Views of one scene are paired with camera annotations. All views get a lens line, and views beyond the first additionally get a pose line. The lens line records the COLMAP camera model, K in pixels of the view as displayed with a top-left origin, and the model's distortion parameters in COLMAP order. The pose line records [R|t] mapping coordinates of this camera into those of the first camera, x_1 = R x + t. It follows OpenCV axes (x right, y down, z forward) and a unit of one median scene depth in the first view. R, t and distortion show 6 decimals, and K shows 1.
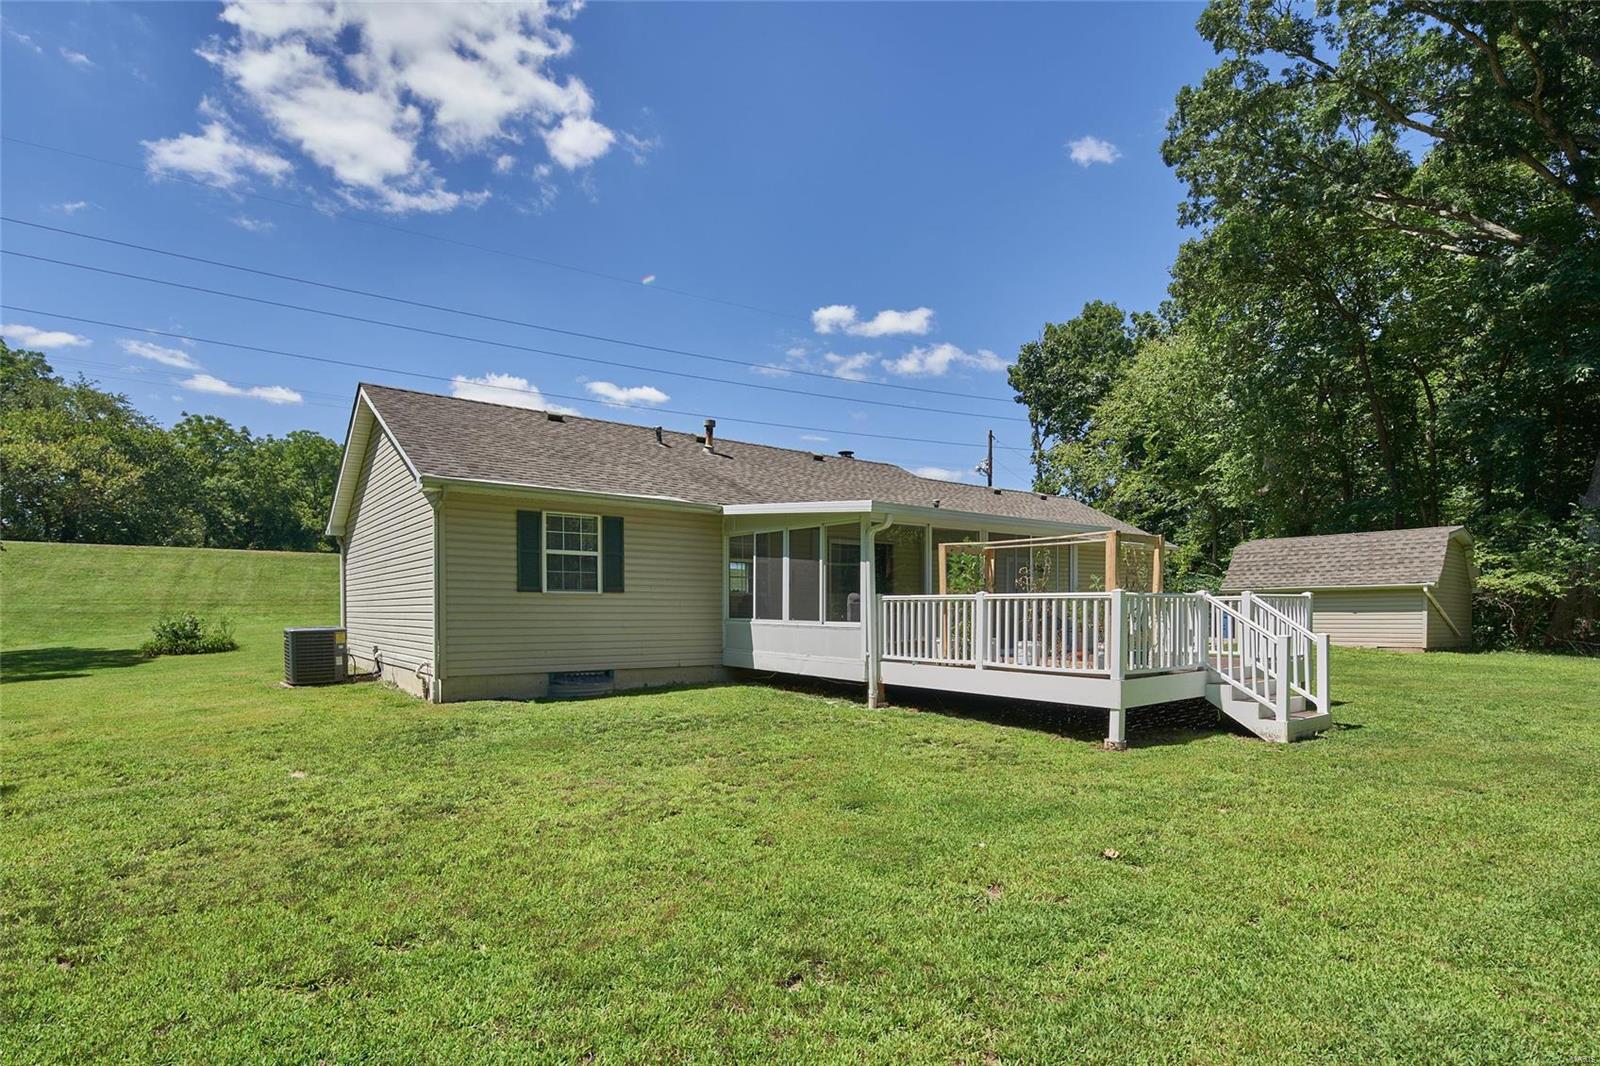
lens RADIAL K [[838.8, 0, 800.9], [0, 838.8, 608.4], [0, 0, 1]] dist [0.001393, 0.000245]
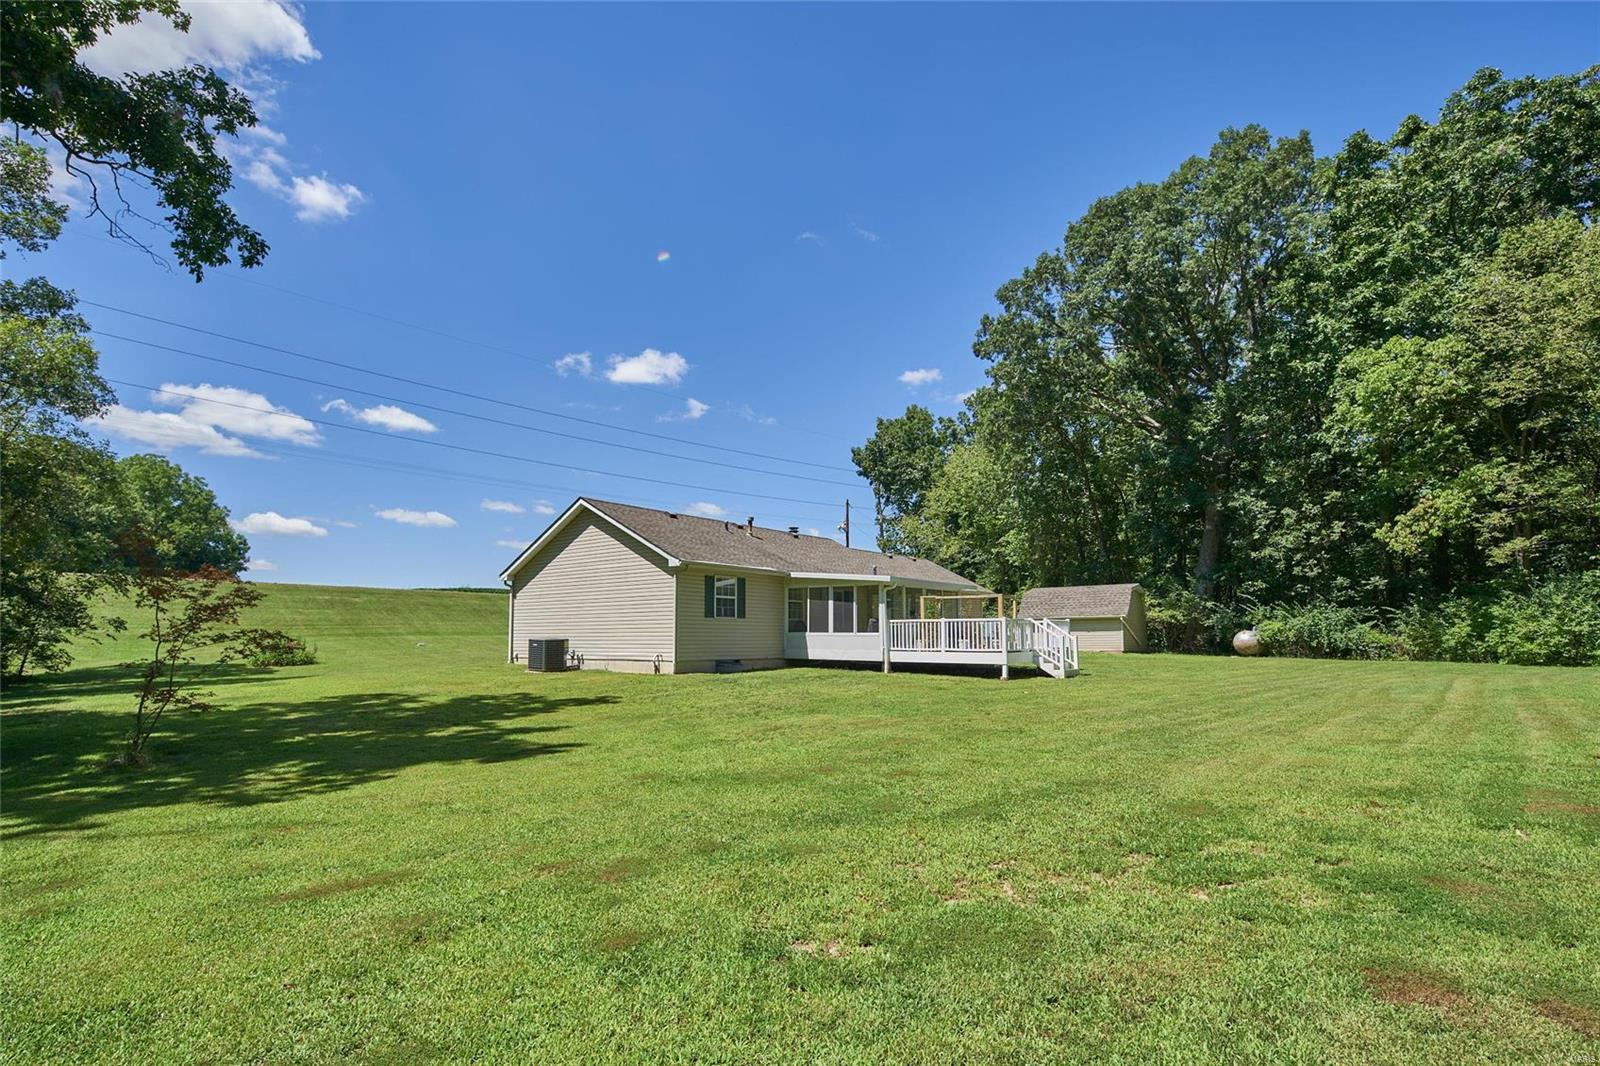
lens RADIAL K [[890.8, 0, 800.0], [0, 890.8, 533.0], [0, 0, 1]] dist [0.020320, 0.000017]
pose [[0.963886, 0.029205, 0.264709, -0.438884], [0.001859, 0.993207, -0.116346, 0.016899], [-0.266309, 0.112637, 0.957284, -0.678028]]
